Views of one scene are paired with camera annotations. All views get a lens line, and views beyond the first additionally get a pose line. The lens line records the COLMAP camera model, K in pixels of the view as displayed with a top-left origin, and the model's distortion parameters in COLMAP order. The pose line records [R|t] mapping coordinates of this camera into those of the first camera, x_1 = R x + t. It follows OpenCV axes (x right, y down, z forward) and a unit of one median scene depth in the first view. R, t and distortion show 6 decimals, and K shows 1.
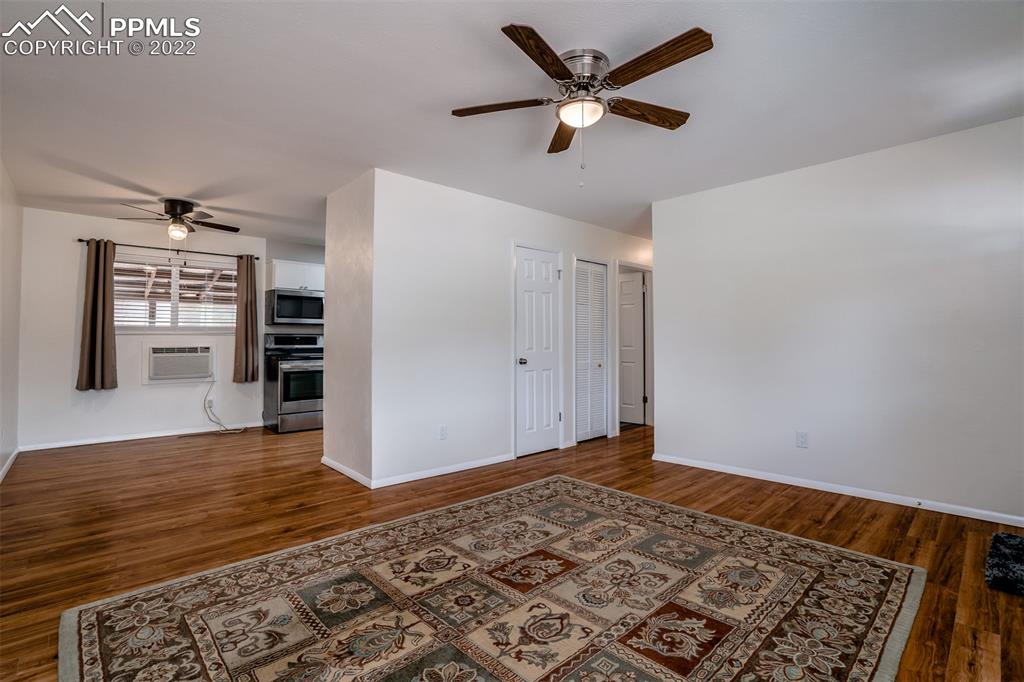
lens RADIAL K [[478.6, 0, 513.3], [0, 478.6, 340.7], [0, 0, 1]] dist [-0.054616, 0.019257]
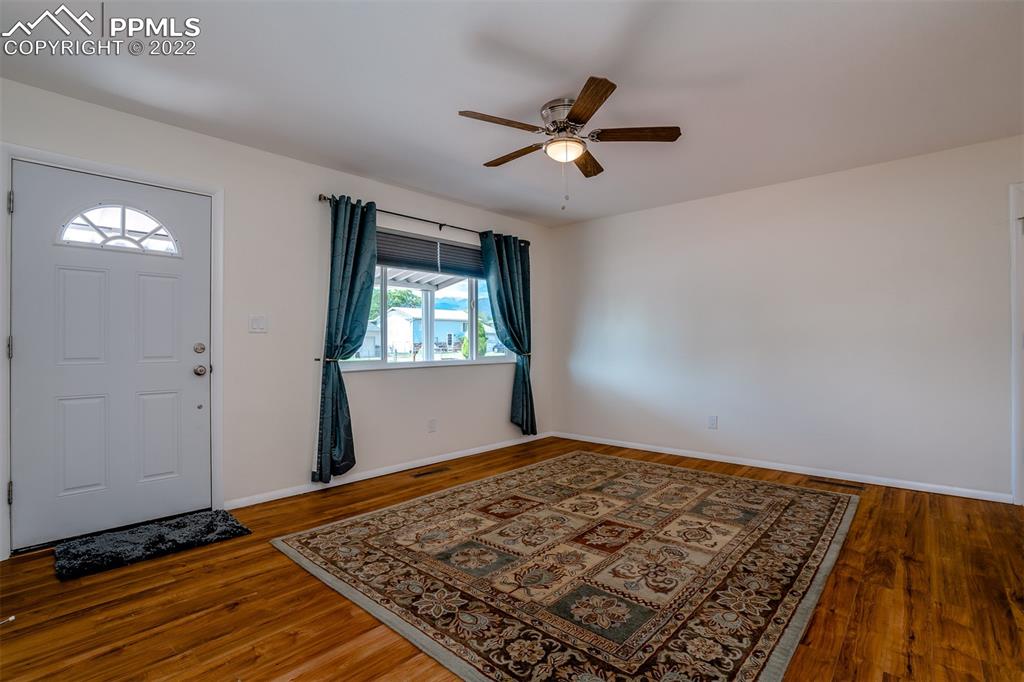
lens RADIAL K [[478.6, 0, 513.3], [0, 478.6, 340.7], [0, 0, 1]] dist [-0.054616, 0.019257]
pose [[-0.996282, 0.004832, -0.086016, 0.346162], [0.005676, 0.999938, -0.009570, 0.010954], [0.085965, -0.010022, -0.996248, 1.975254]]
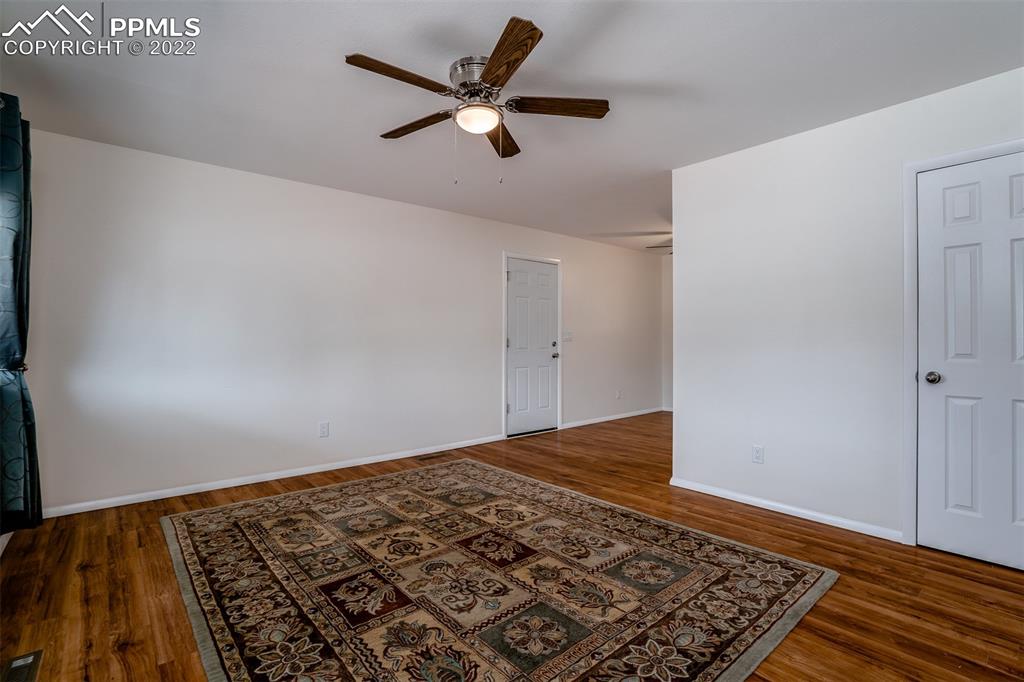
lens RADIAL K [[478.6, 0, 513.3], [0, 478.6, 340.7], [0, 0, 1]] dist [-0.054616, 0.019257]
pose [[-0.038388, -0.001722, -0.999261, 1.056901], [0.005266, 0.999984, -0.001926, 0.001618], [0.999249, -0.005336, -0.038378, 0.997533]]
